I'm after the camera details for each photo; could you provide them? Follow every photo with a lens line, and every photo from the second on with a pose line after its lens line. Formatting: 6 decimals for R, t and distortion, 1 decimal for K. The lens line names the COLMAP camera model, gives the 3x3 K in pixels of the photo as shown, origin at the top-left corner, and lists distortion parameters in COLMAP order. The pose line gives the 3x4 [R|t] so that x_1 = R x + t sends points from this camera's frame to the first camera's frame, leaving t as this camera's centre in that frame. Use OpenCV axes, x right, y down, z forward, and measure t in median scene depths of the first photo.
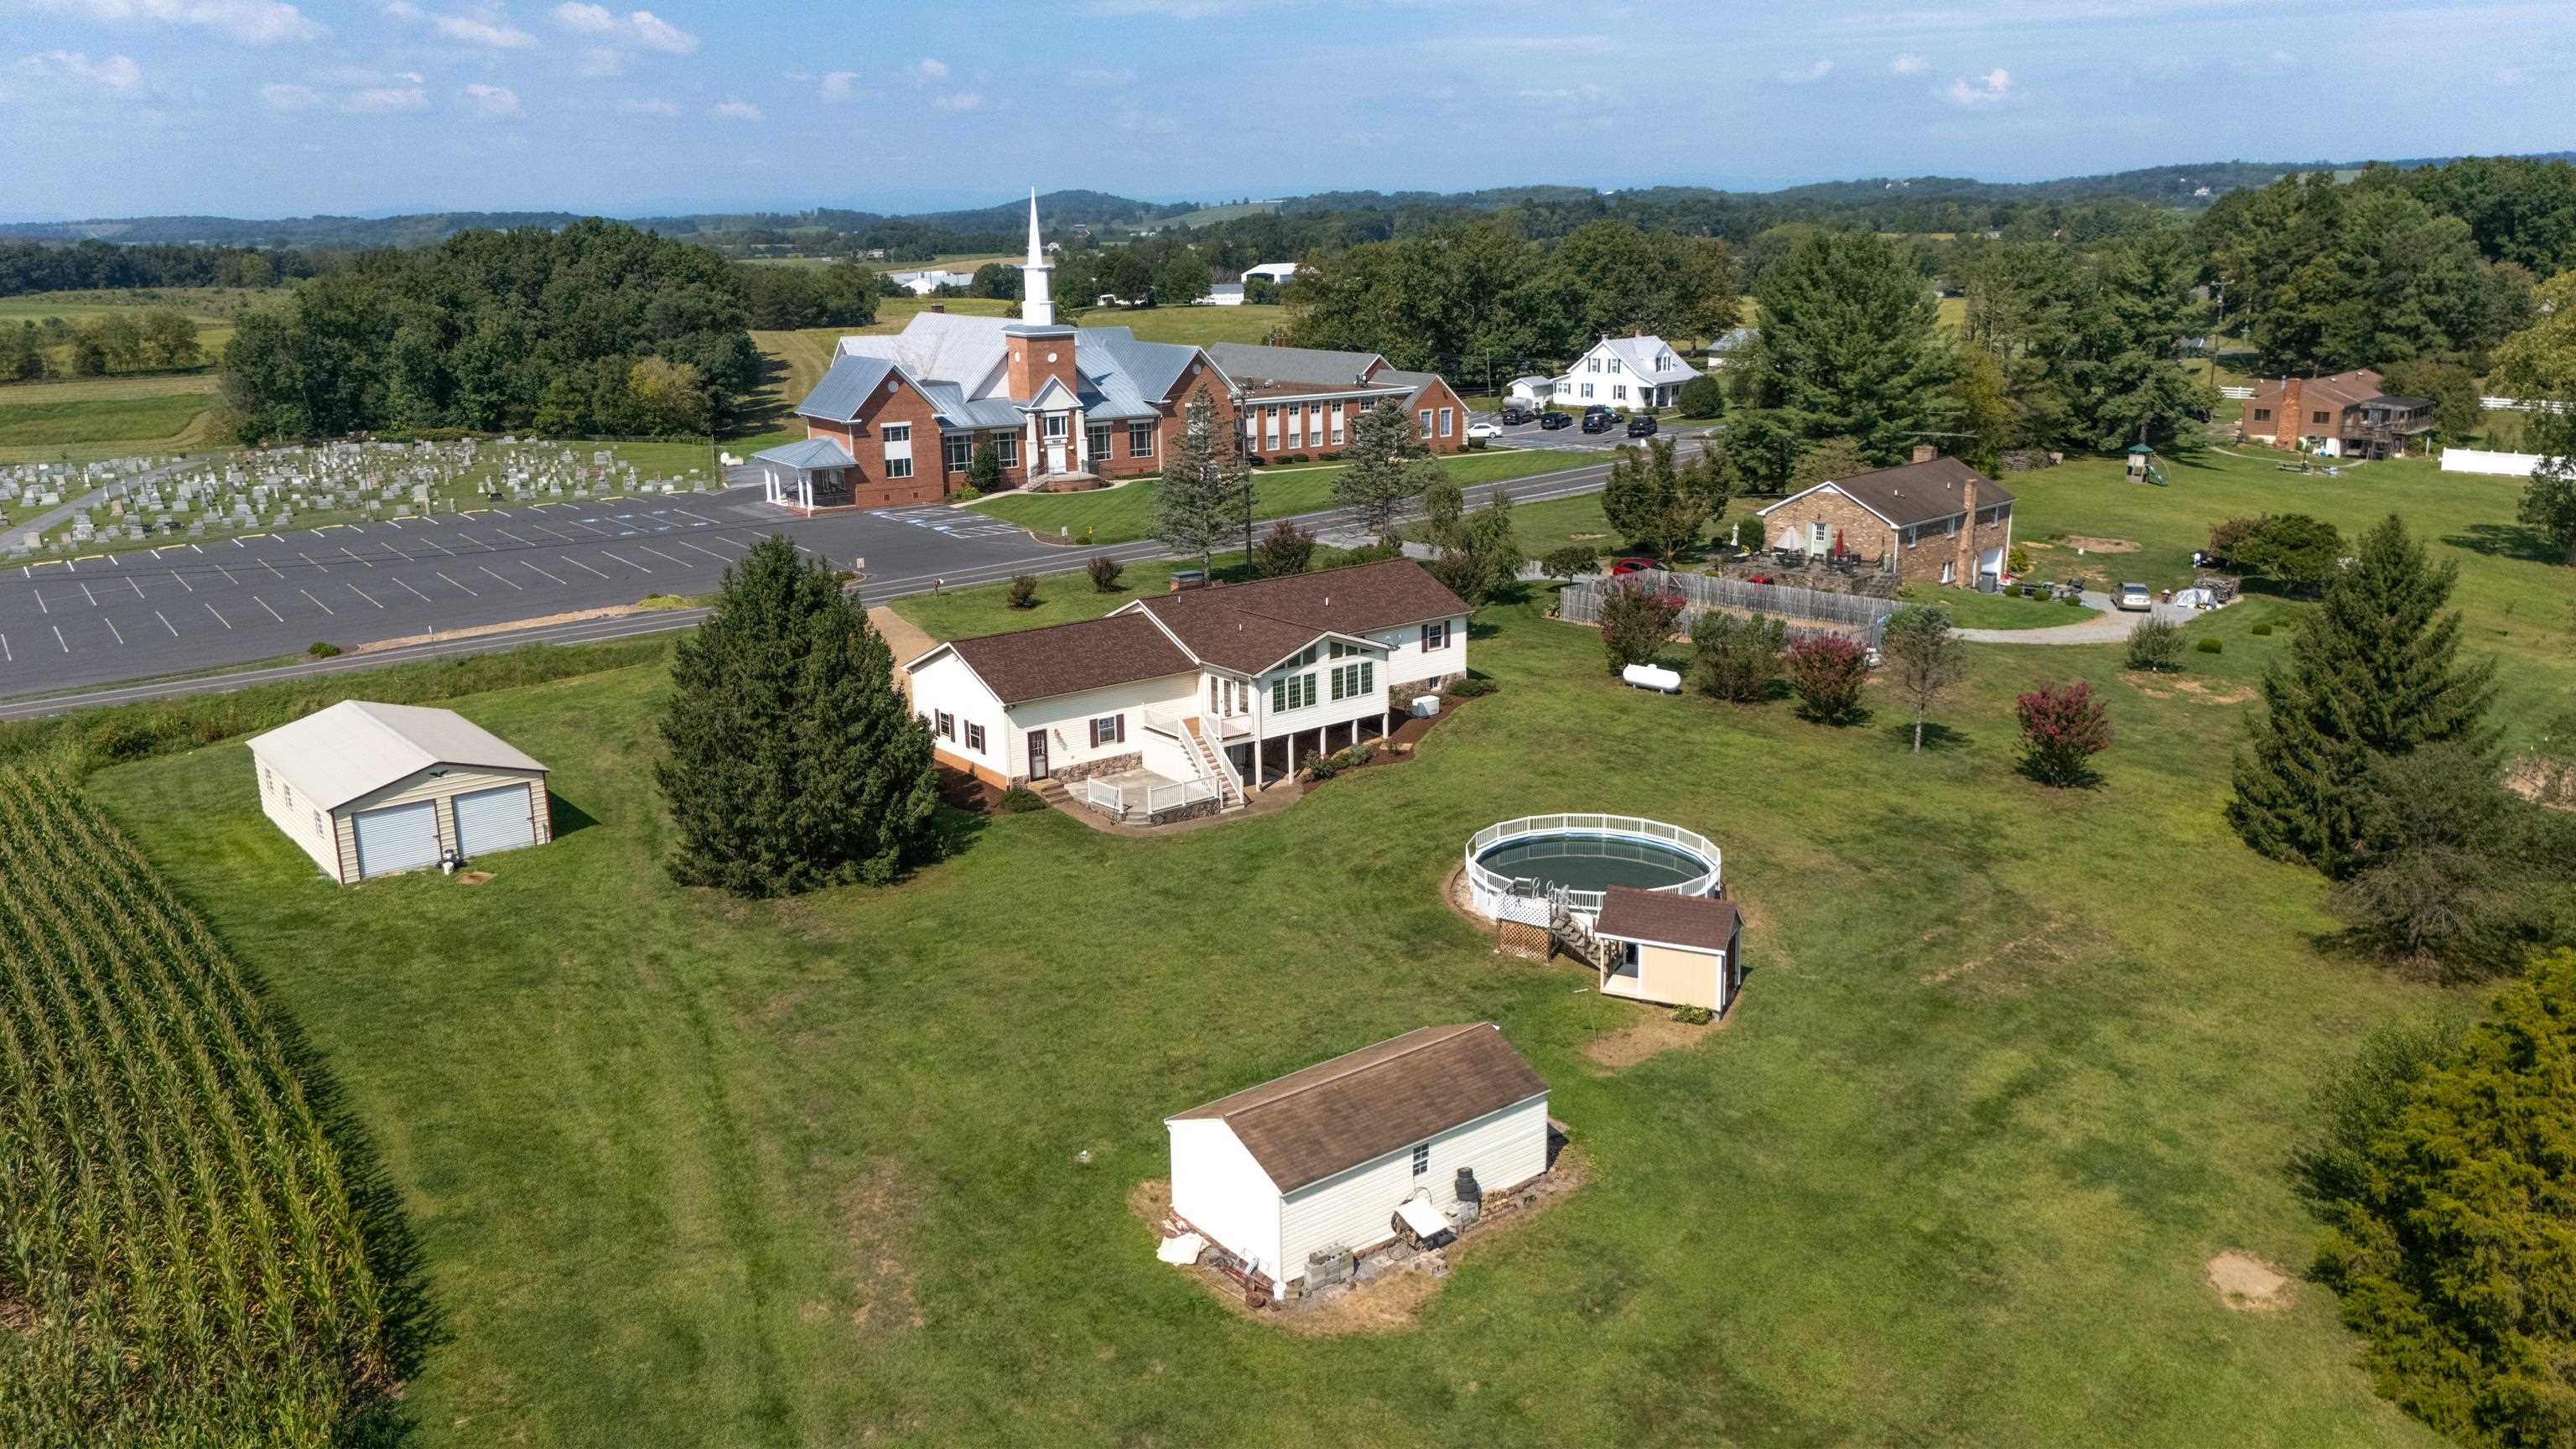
lens RADIAL K [[1897.6, 0, 1285.1], [0, 1897.6, 728.1], [0, 0, 1]] dist [0.094941, -0.139912]
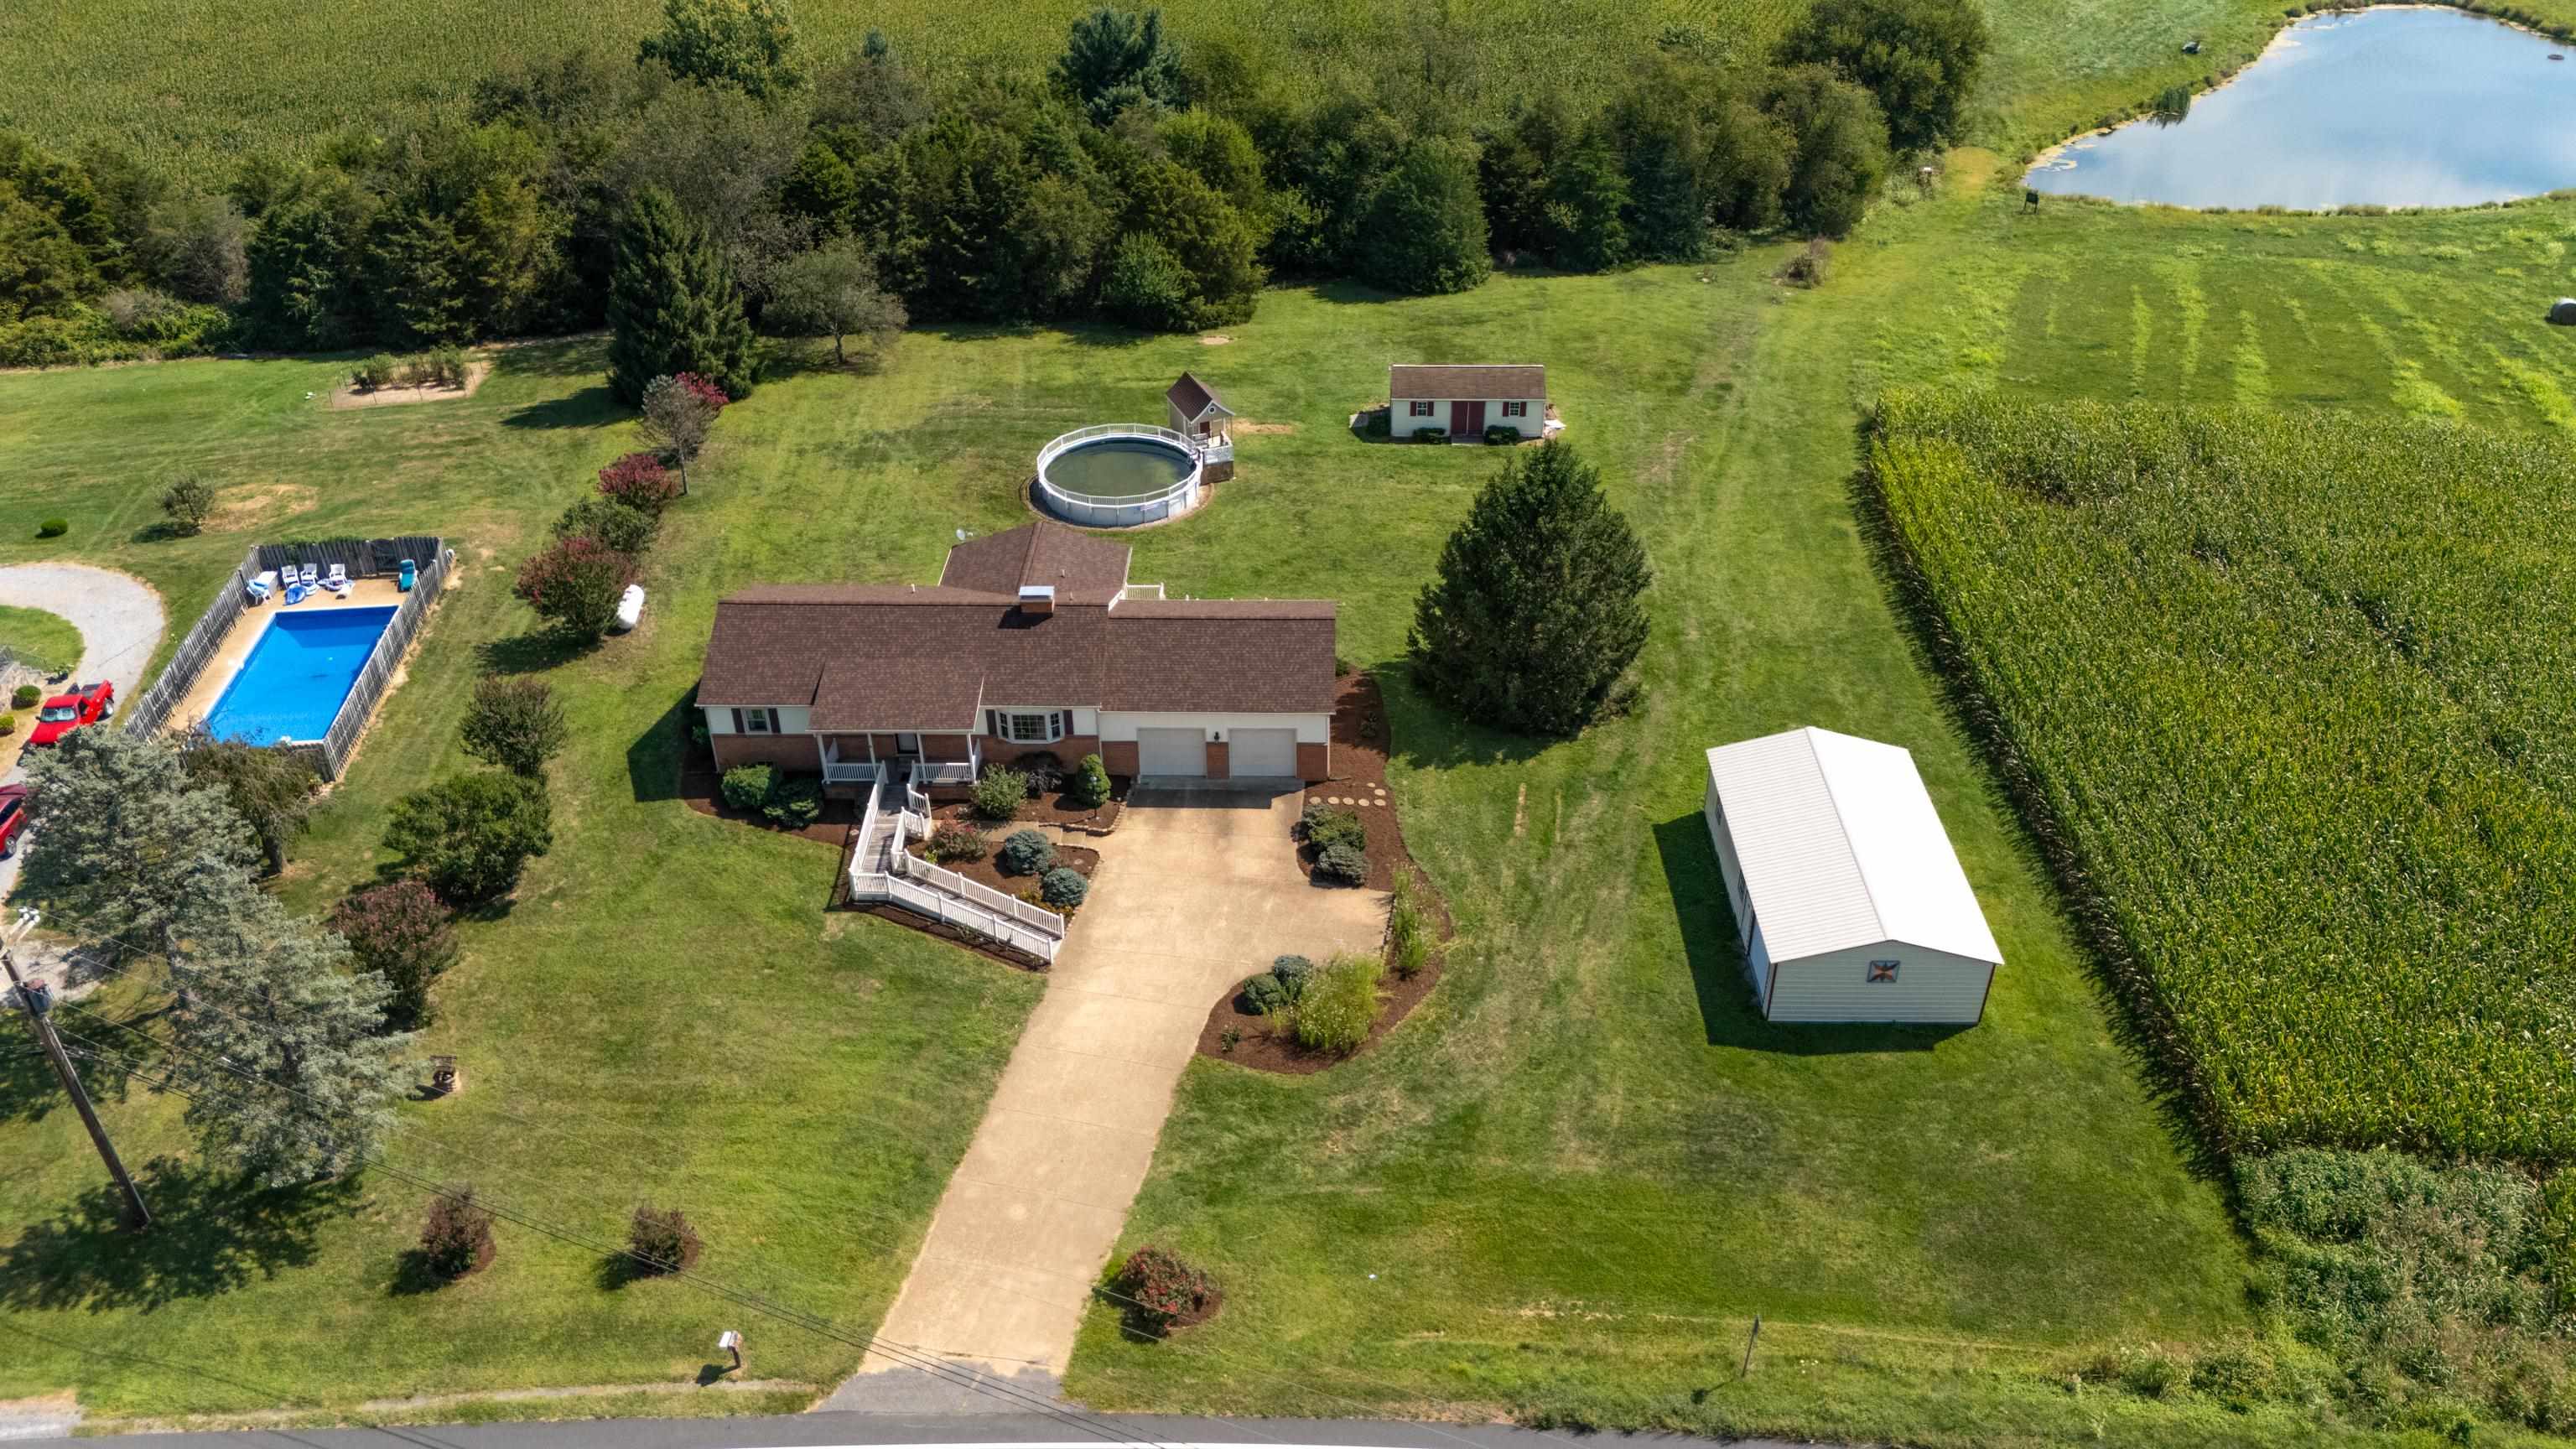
lens RADIAL K [[1894.7, 0, 1288.0], [0, 1894.7, 724.5], [0, 0, 1]] dist [0.079690, -0.084680]
pose [[-0.773282, -0.337148, 0.536998, -0.790653], [0.182485, 0.692745, 0.697713, -0.783881], [-0.607235, 0.637523, -0.474162, 1.691957]]
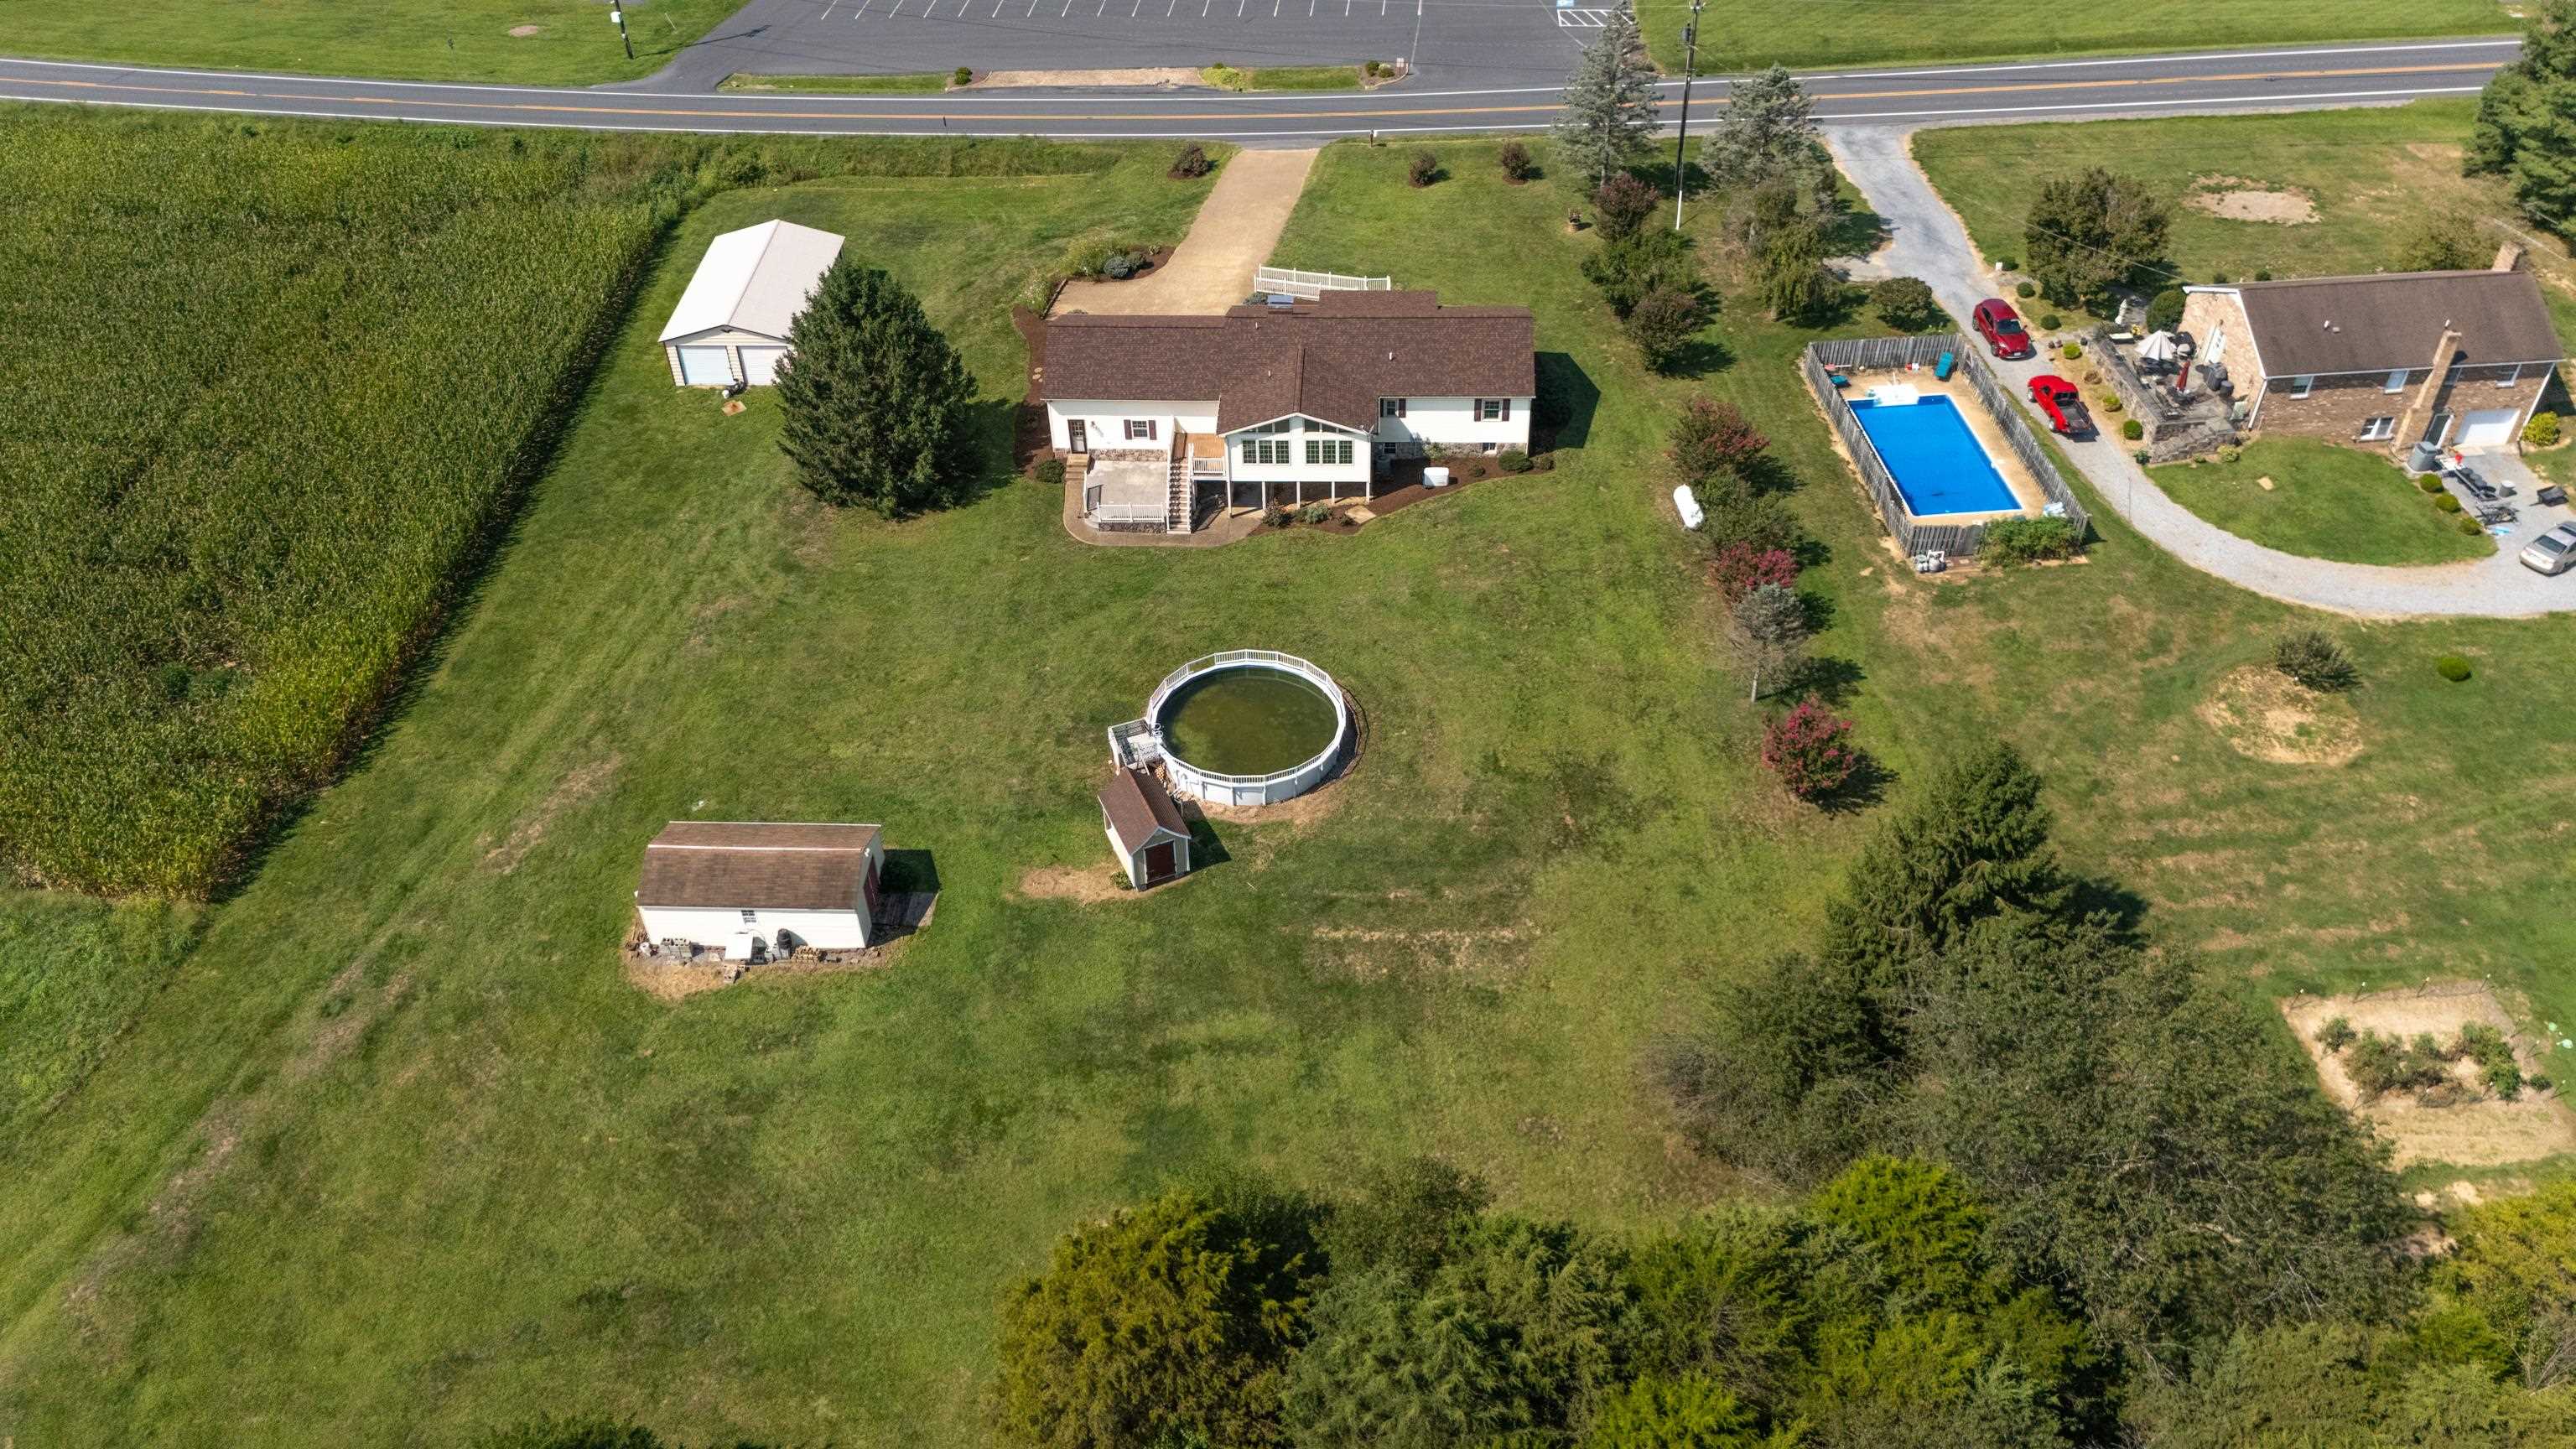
lens RADIAL K [[1897.6, 0, 1285.1], [0, 1897.6, 728.1], [0, 0, 1]] dist [0.094941, -0.139912]
pose [[0.761099, 0.424474, -0.490459, 0.764743], [-0.157766, 0.854577, 0.494781, -0.525673], [0.629157, -0.299199, 0.717385, 0.108175]]
